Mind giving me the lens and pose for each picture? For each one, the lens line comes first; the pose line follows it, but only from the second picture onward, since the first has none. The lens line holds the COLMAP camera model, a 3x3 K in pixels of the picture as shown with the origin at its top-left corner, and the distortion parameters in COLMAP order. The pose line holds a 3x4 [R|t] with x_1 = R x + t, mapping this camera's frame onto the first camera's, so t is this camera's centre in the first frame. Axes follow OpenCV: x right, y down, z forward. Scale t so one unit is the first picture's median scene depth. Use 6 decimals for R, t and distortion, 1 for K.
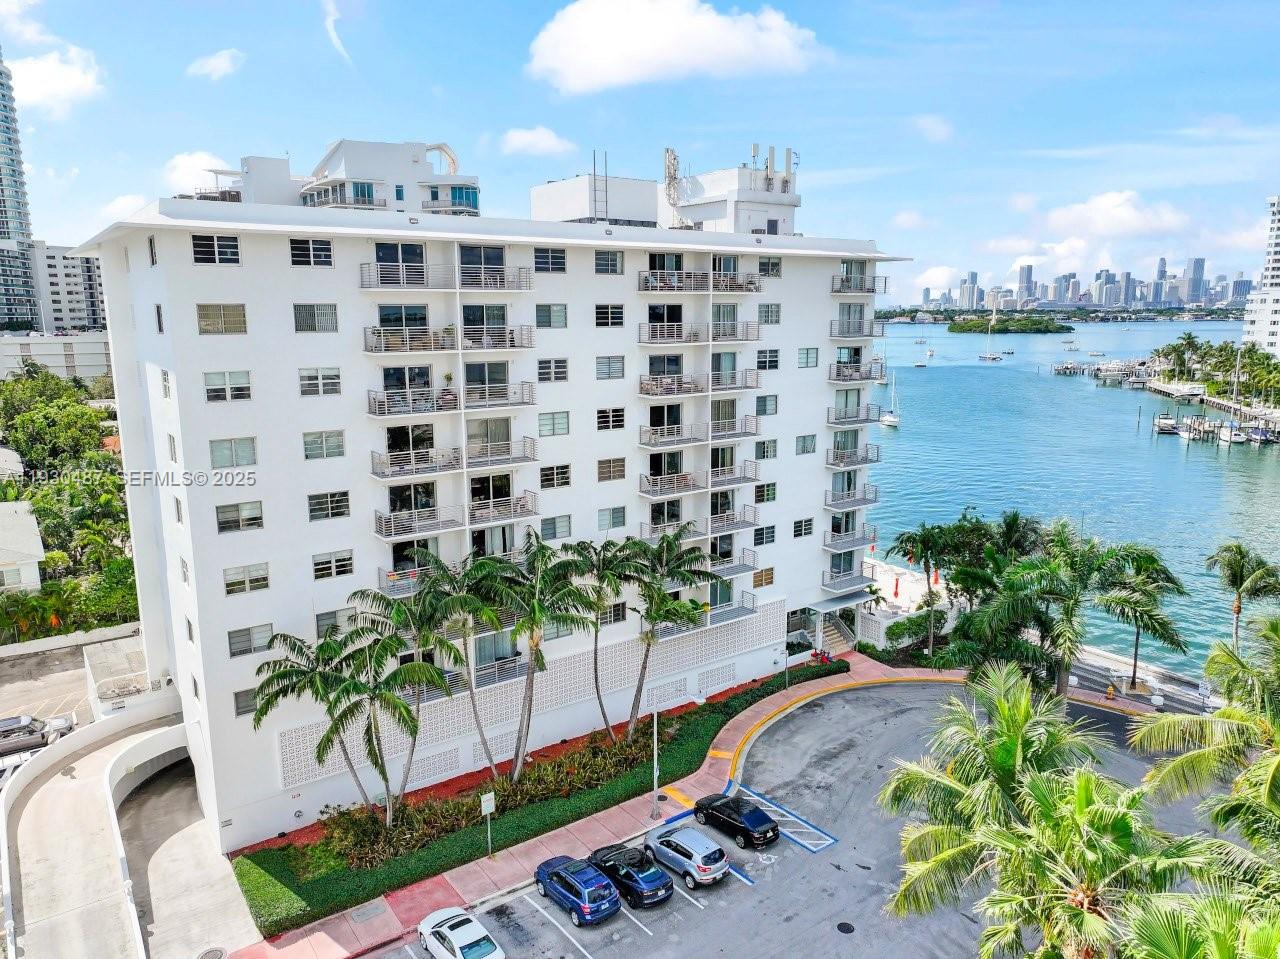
lens RADIAL K [[932.6, 0, 640.0], [0, 932.6, 479.5], [0, 0, 1]] dist [0.022340, 0.000593]
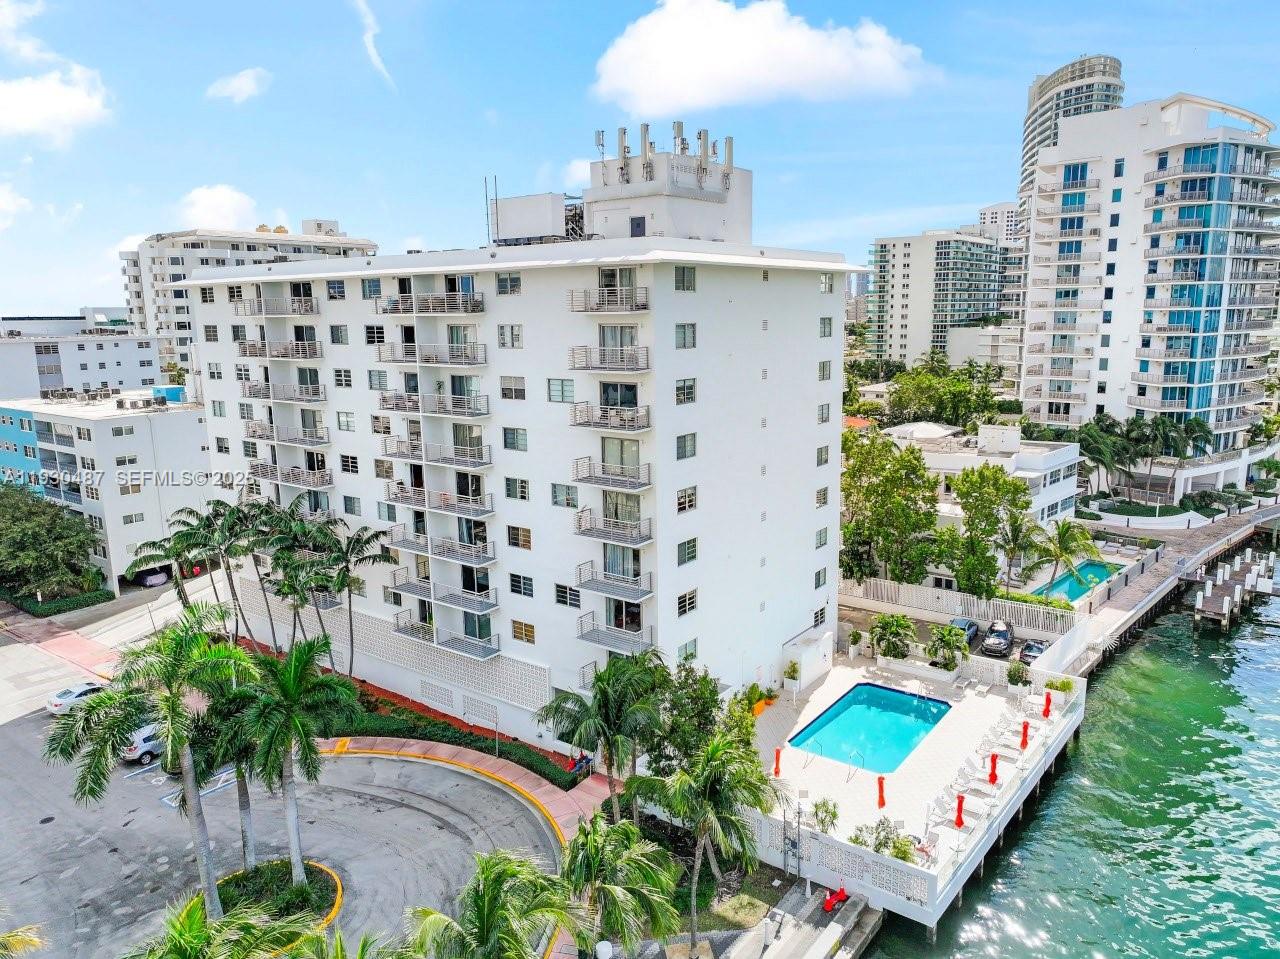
lens RADIAL K [[932.6, 0, 640.0], [0, 932.6, 479.5], [0, 0, 1]] dist [0.022340, 0.000593]
pose [[0.270538, 0.174566, -0.946750, 1.059315], [-0.160224, 0.977872, 0.134520, -0.188572], [0.949283, 0.115299, 0.292521, 0.897868]]
